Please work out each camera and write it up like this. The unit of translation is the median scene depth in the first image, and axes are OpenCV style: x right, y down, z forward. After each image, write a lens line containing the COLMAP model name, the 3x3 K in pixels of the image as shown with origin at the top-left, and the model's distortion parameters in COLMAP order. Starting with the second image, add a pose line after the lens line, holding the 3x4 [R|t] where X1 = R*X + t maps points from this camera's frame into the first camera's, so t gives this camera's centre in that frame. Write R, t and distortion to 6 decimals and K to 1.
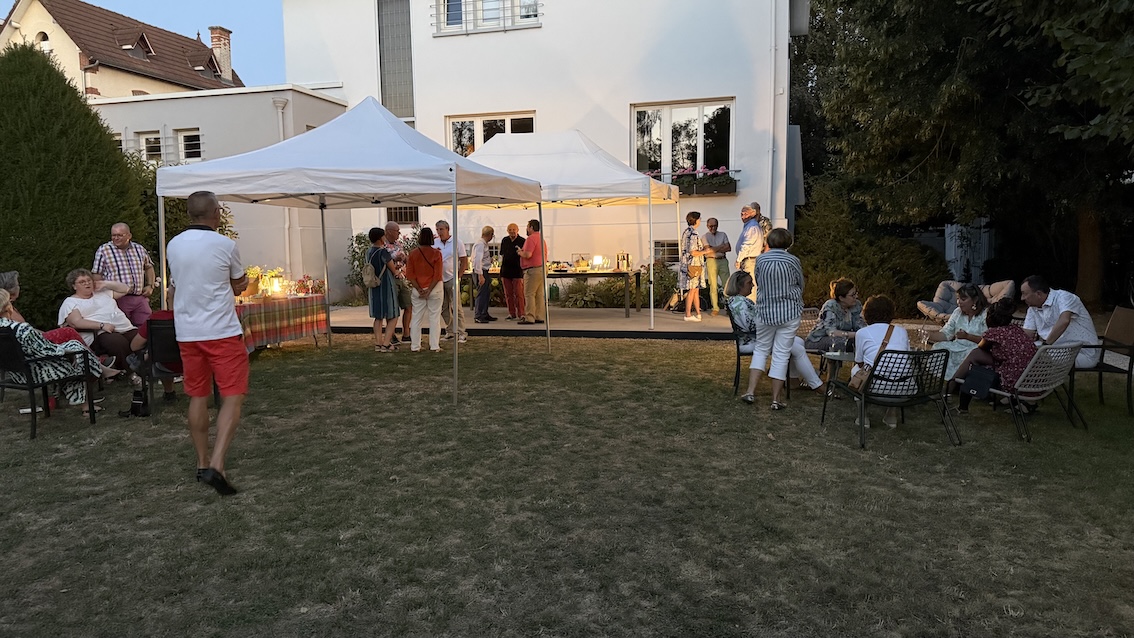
lens RADIAL K [[807.0, 0, 563.1], [0, 807.0, 321.8], [0, 0, 1]] dist [0.168883, -0.333744]
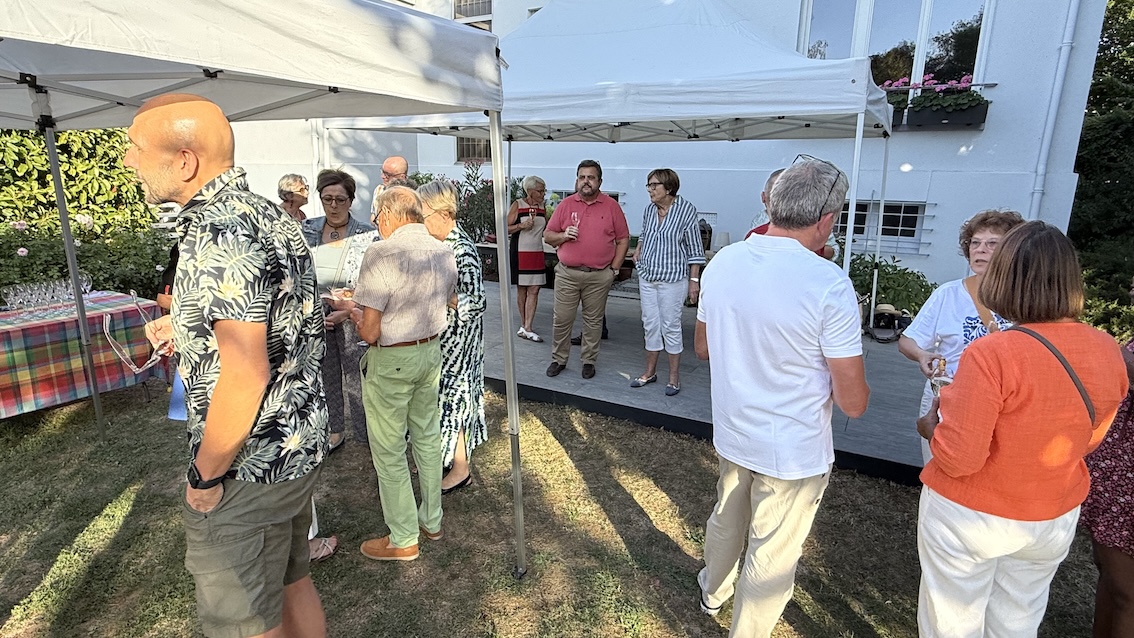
lens RADIAL K [[616.5, 0, 561.5], [0, 616.5, 317.9], [0, 0, 1]] dist [-0.000949, 0.001086]
pose [[0.969655, 0.086835, -0.228538, 0.040948], [-0.055868, 0.988764, 0.138649, -0.081546], [0.238010, -0.121674, 0.963611, 0.604951]]
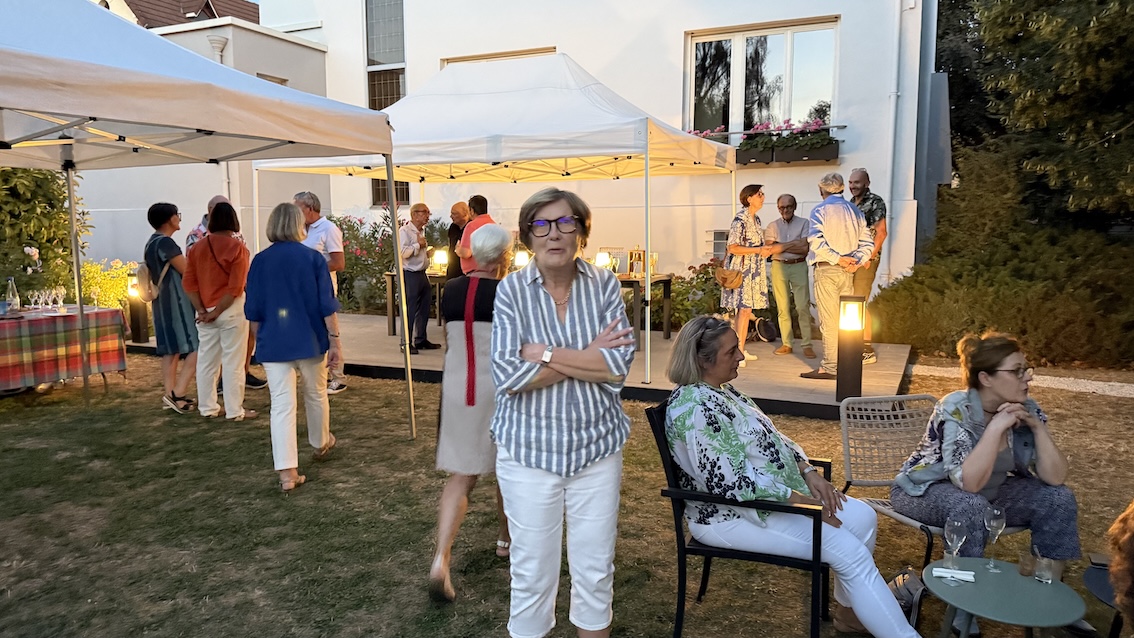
lens RADIAL K [[794.7, 0, 572.5], [0, 794.7, 321.3], [0, 0, 1]] dist [0.047868, -0.060952]
pose [[0.985696, 0.033646, -0.165140, 0.137663], [-0.030717, 0.999323, 0.020258, -0.041422], [0.165709, -0.014896, 0.986062, 0.395485]]
